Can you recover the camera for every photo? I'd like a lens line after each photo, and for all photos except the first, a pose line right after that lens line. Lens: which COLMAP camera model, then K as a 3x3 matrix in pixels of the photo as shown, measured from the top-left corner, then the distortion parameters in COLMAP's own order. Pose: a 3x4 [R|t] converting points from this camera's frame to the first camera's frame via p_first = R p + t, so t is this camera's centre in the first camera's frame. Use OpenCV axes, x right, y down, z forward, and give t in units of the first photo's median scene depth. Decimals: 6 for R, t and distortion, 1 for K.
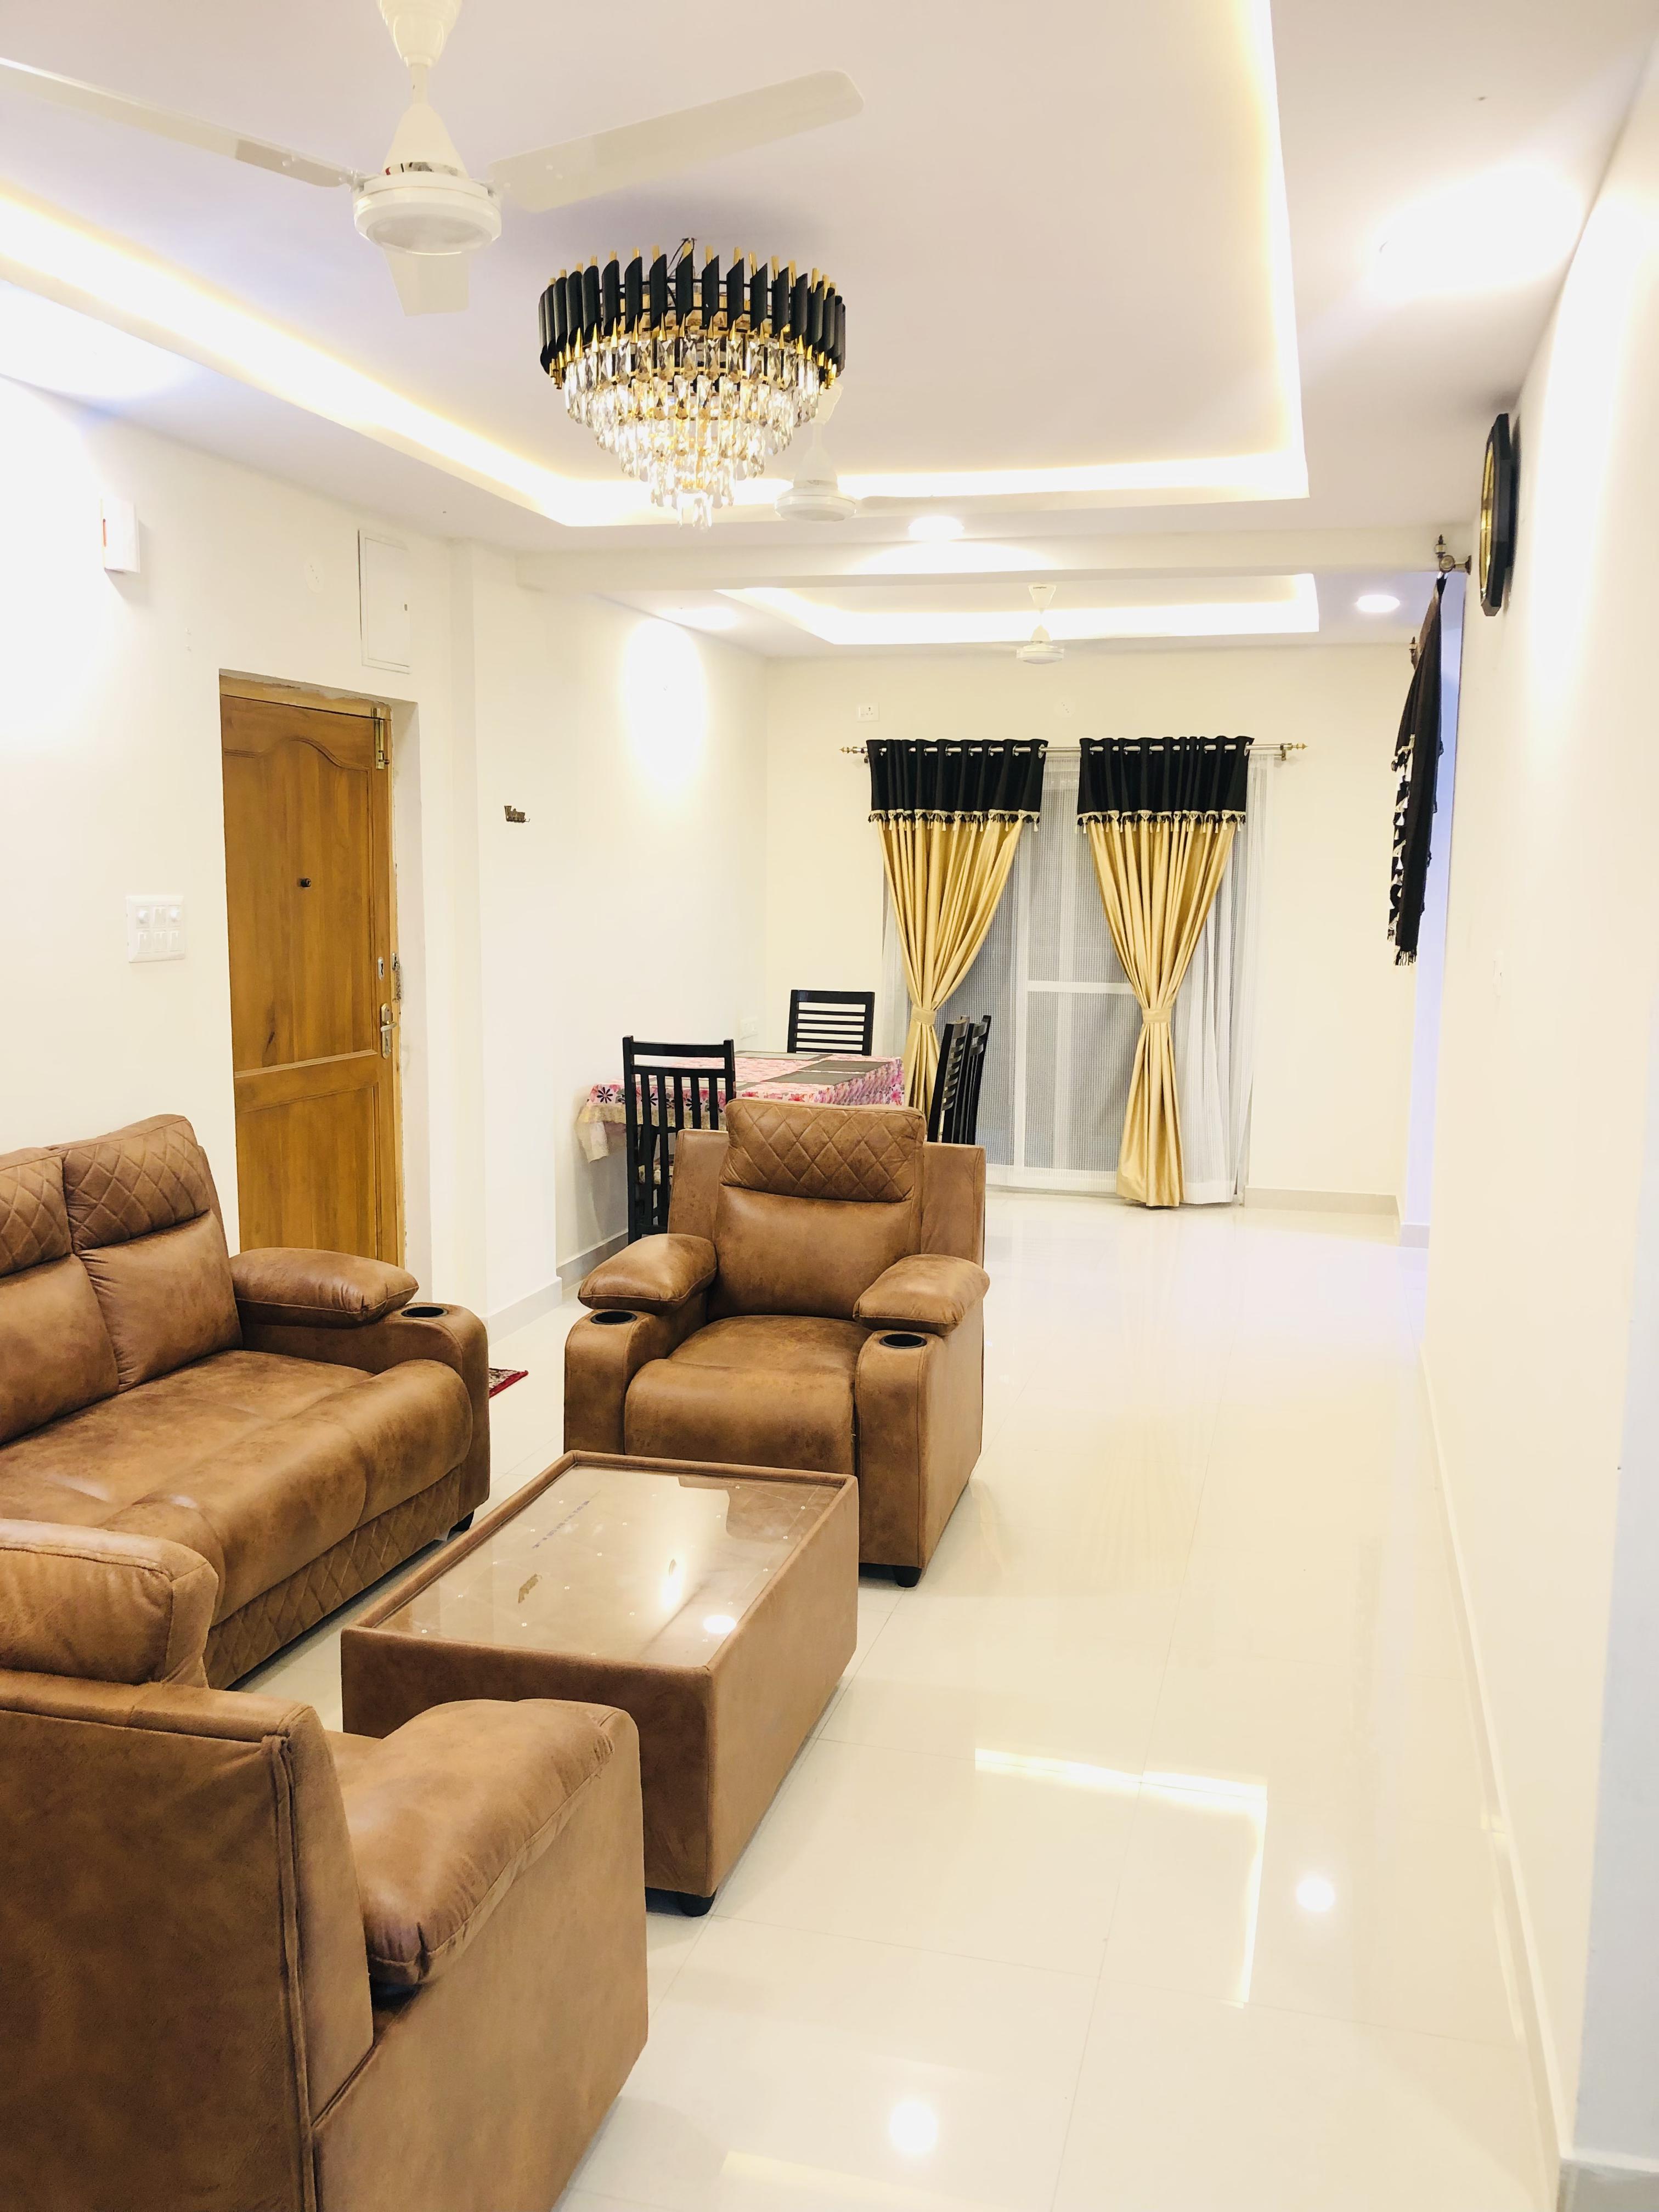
lens RADIAL K [[1836.2, 0, 823.9], [0, 1836.2, 1106.2], [0, 0, 1]] dist [0.070303, -0.064656]
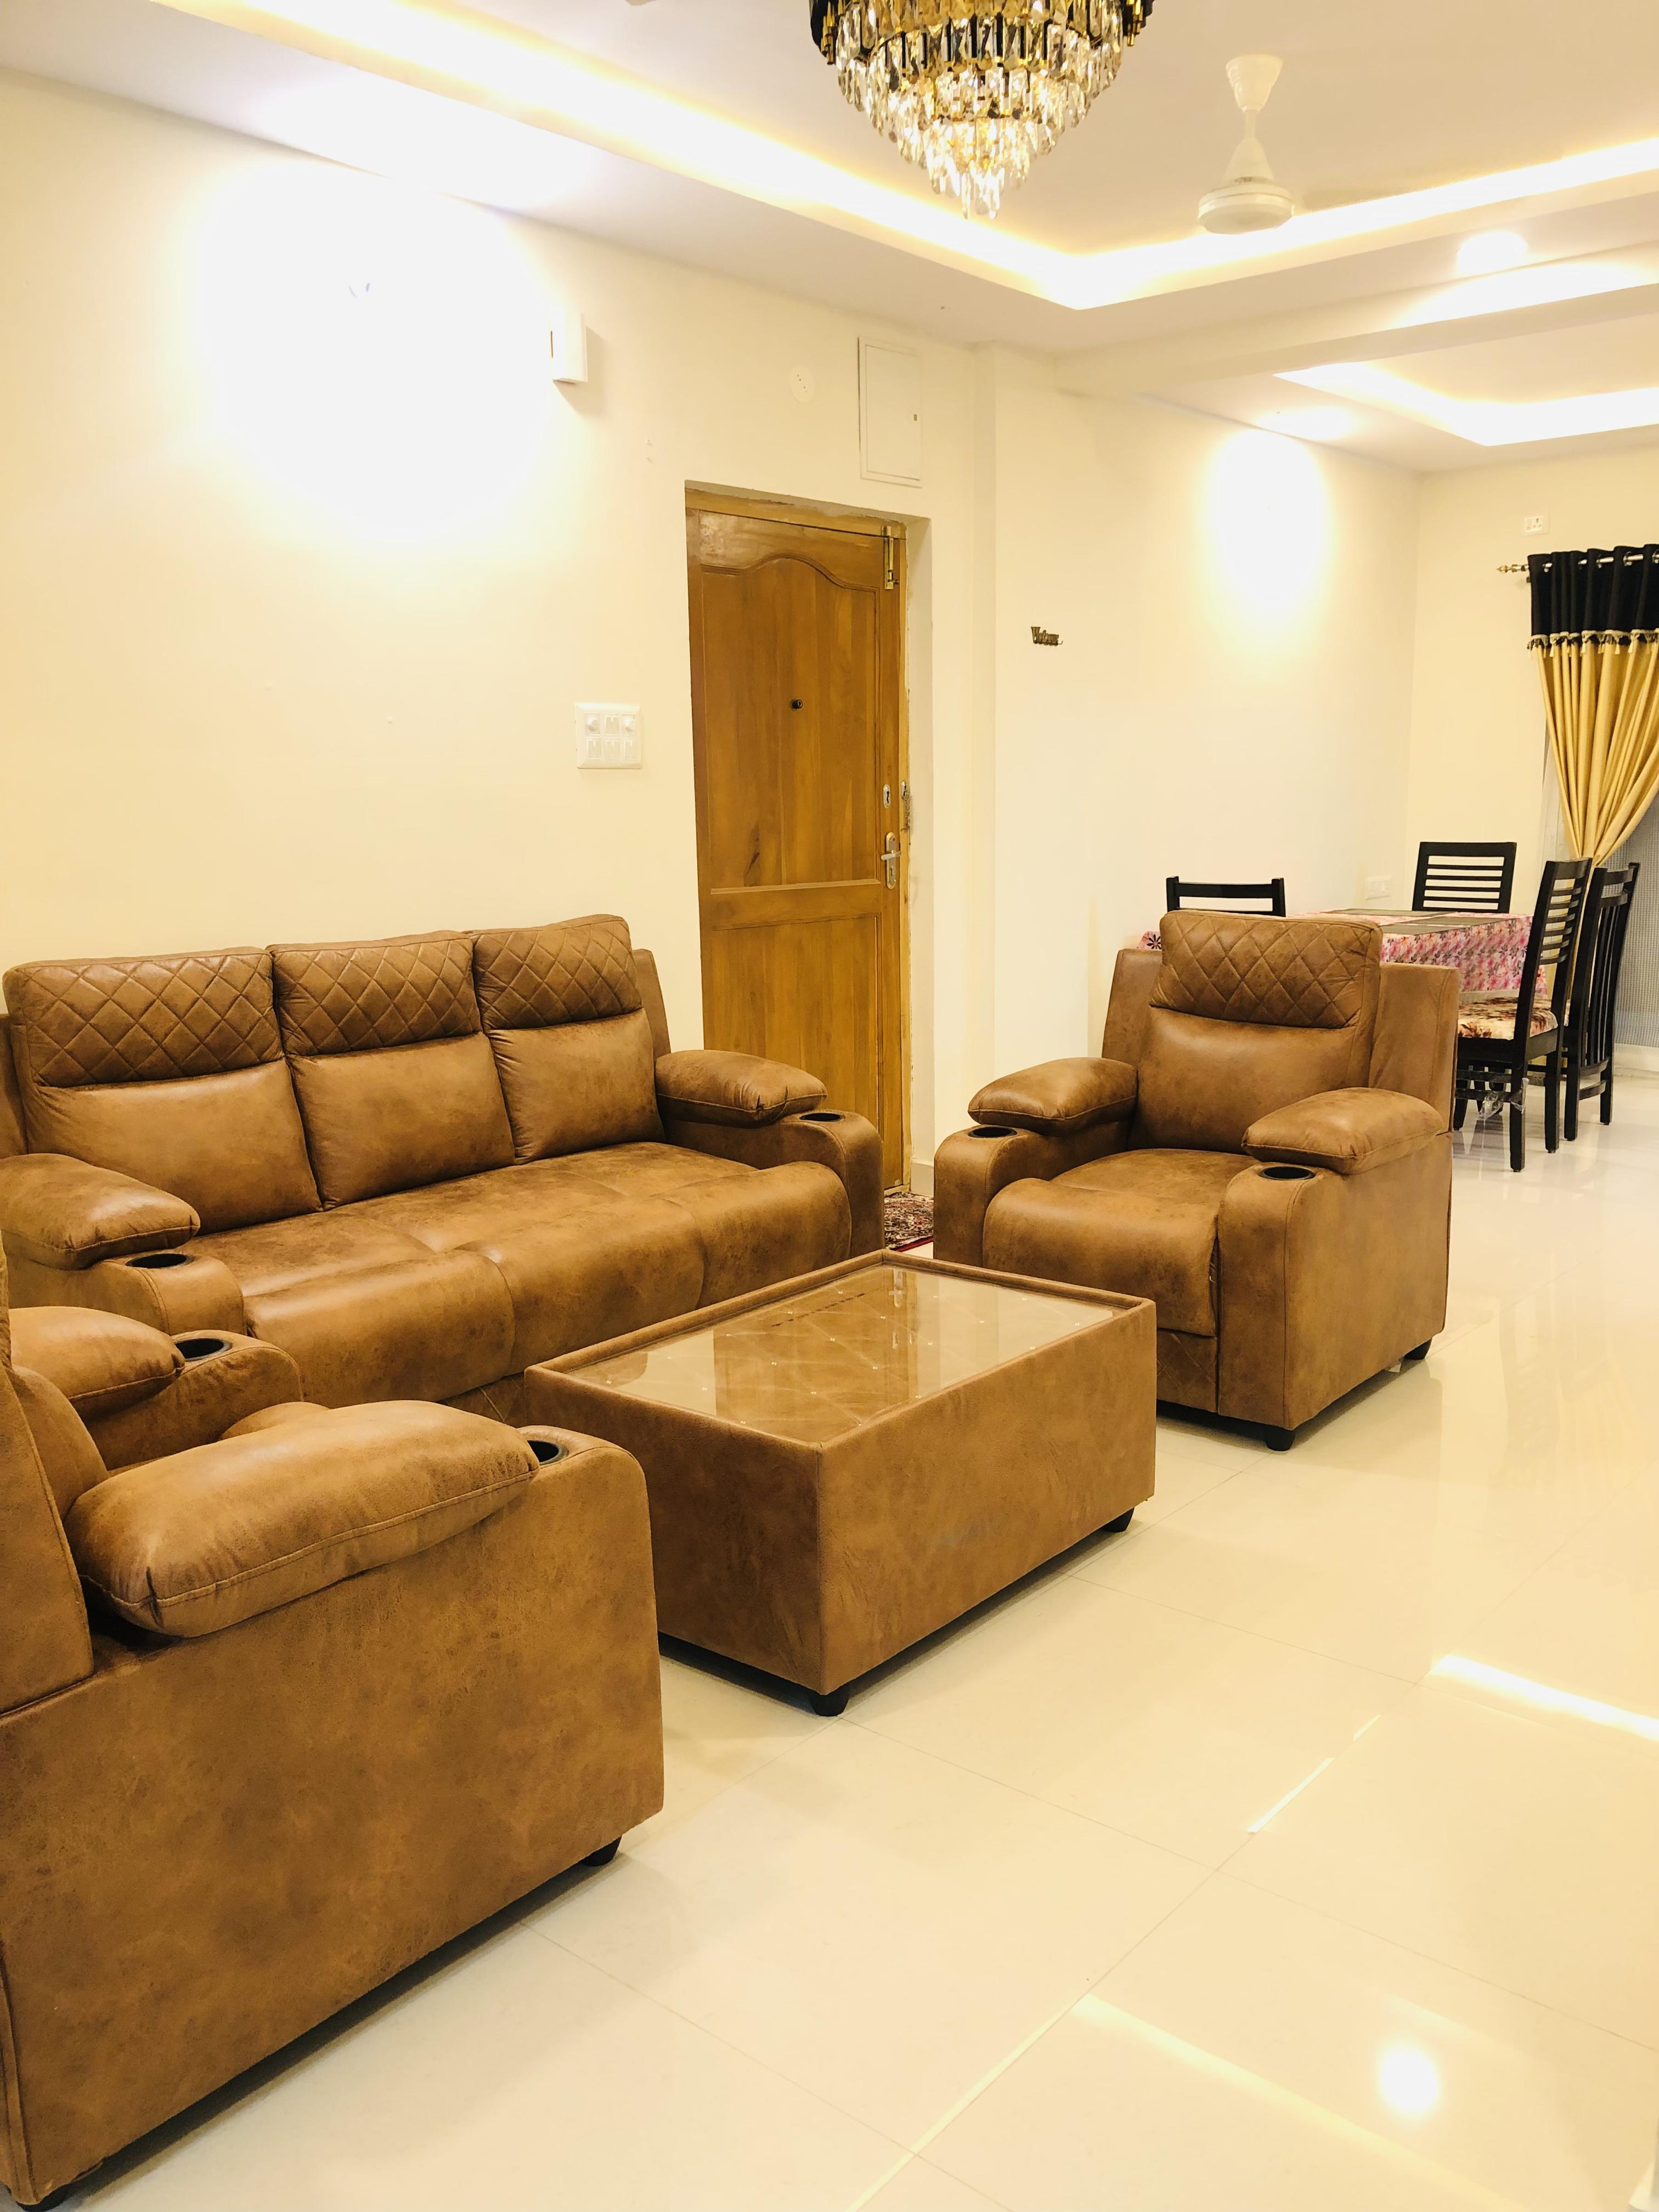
lens RADIAL K [[1836.2, 0, 846.8], [0, 1836.2, 1093.7], [0, 0, 1]] dist [0.070303, -0.064656]
pose [[0.911799, 0.049089, -0.407693, 0.147237], [-0.033569, 0.998417, 0.045139, 0.040616], [0.409263, -0.027472, 0.912003, 0.081409]]
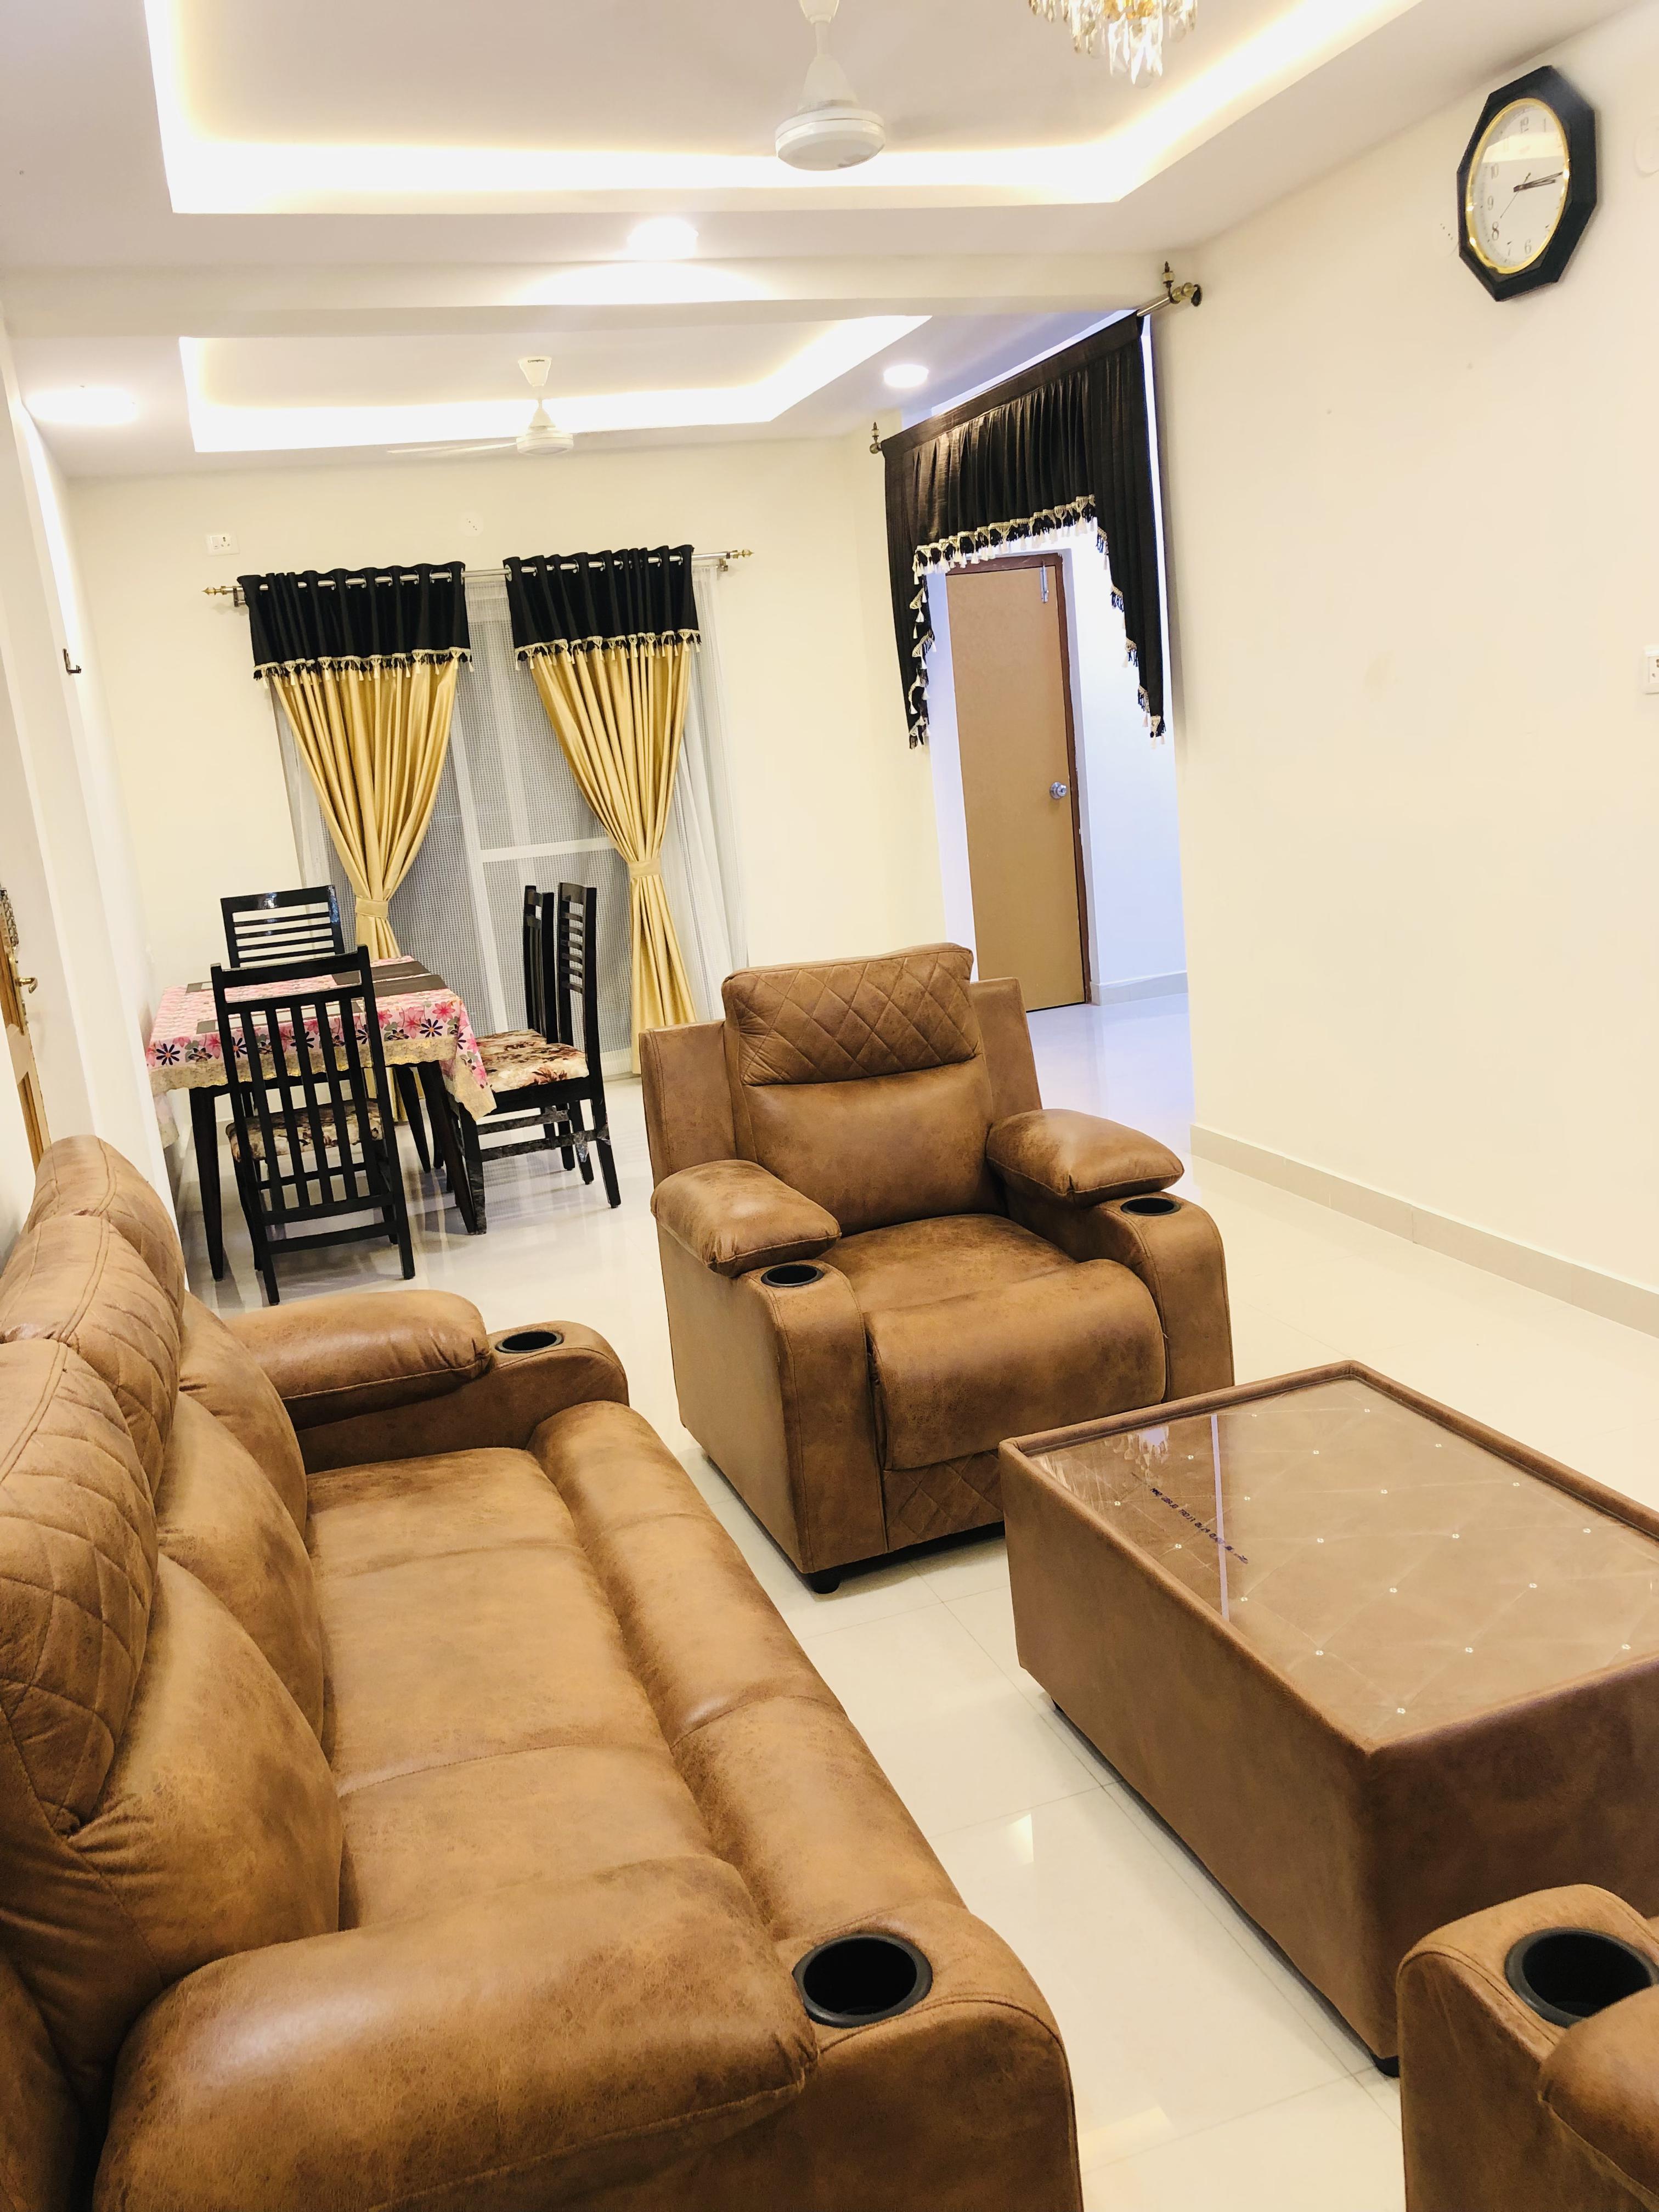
lens RADIAL K [[1836.2, 0, 828.2], [0, 1836.2, 1109.6], [0, 0, 1]] dist [0.070303, -0.064656]
pose [[0.822124, -0.209267, 0.529452, -0.351762], [0.179533, 0.977837, 0.107715, -0.019616], [-0.540259, 0.006499, 0.841474, 0.275310]]
